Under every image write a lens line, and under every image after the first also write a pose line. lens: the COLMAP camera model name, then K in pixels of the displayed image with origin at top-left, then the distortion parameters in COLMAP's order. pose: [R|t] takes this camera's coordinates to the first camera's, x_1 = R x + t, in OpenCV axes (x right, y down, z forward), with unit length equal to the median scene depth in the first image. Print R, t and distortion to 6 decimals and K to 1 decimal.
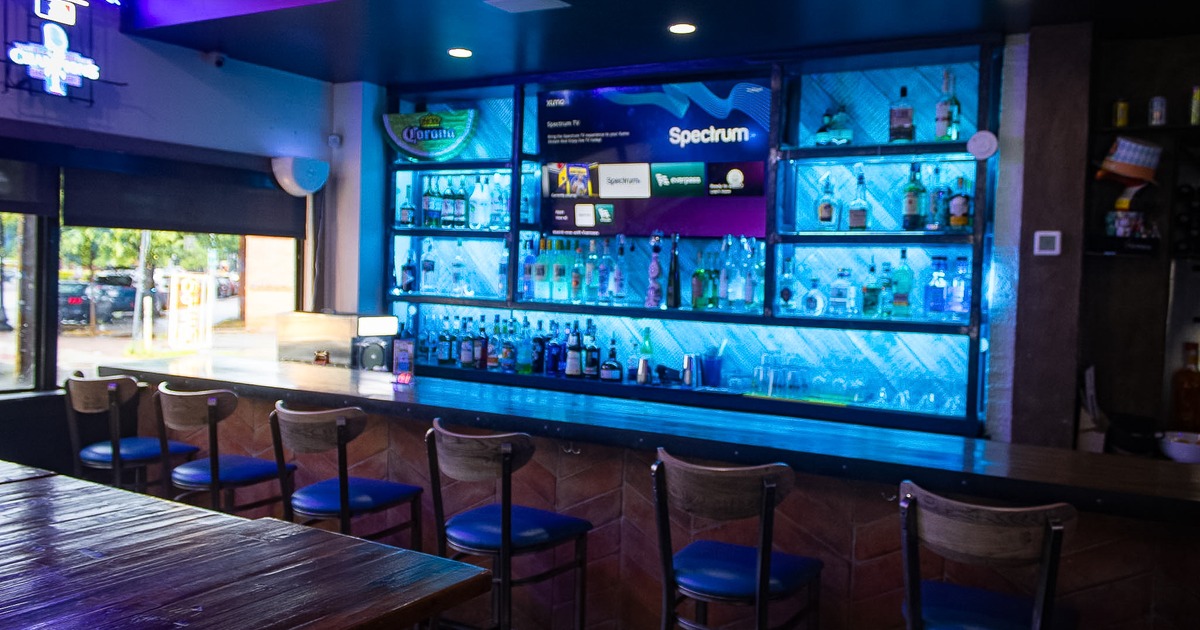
lens RADIAL K [[975.0, 0, 606.7], [0, 975.0, 316.8], [0, 0, 1]] dist [0.016065, 0.001619]
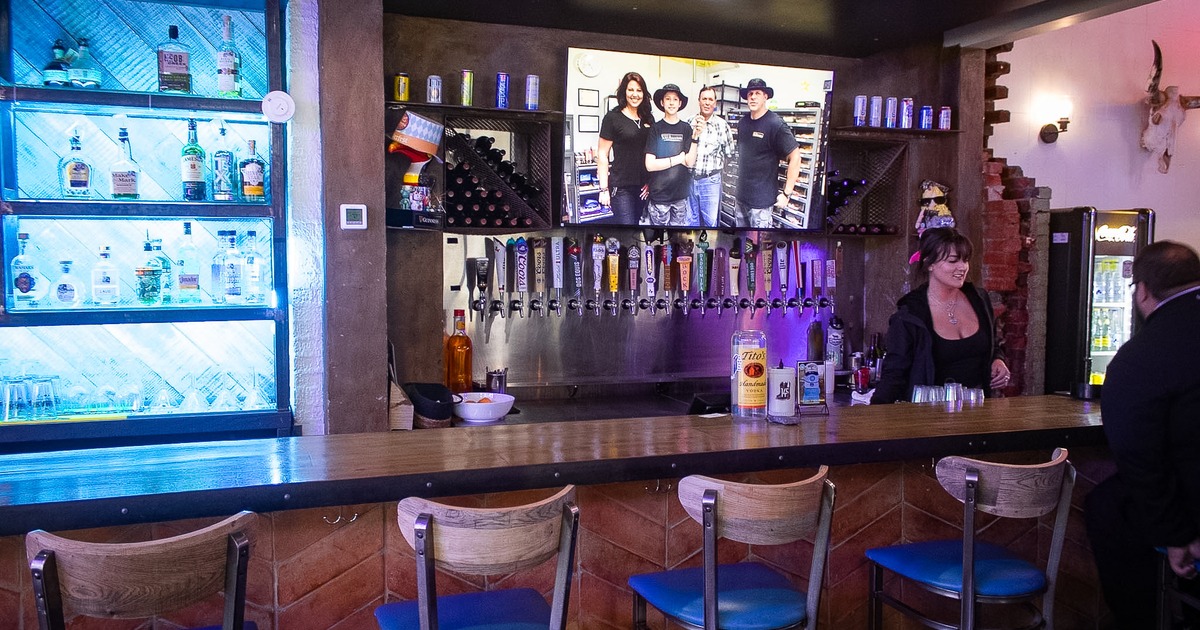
lens RADIAL K [[975.0, 0, 606.7], [0, 975.0, 316.8], [0, 0, 1]] dist [0.016065, 0.001619]
pose [[0.618640, -0.074925, 0.782094, -0.133230], [0.053548, 0.997149, 0.053170, -0.013476], [-0.783848, 0.008986, 0.620888, 0.192026]]
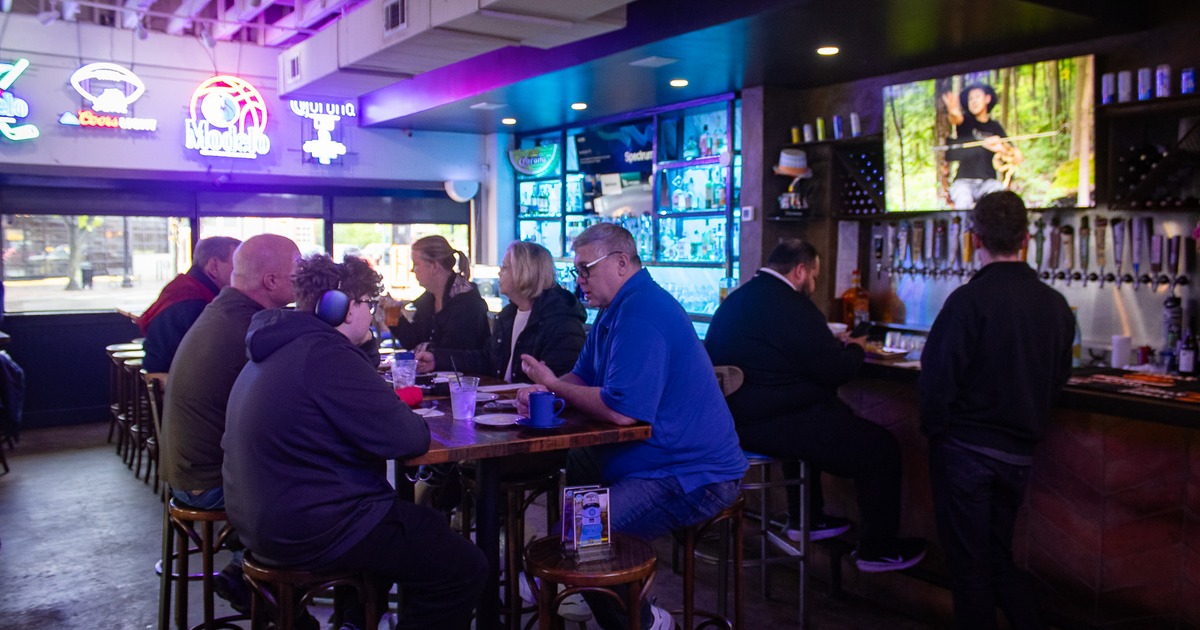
lens RADIAL K [[975.0, 0, 606.7], [0, 975.0, 316.8], [0, 0, 1]] dist [0.016065, 0.001619]
pose [[0.895611, 0.004396, -0.444815, 0.889745], [0.006279, 0.999727, 0.022522, 0.060639], [0.444793, -0.022964, 0.895339, -0.606937]]
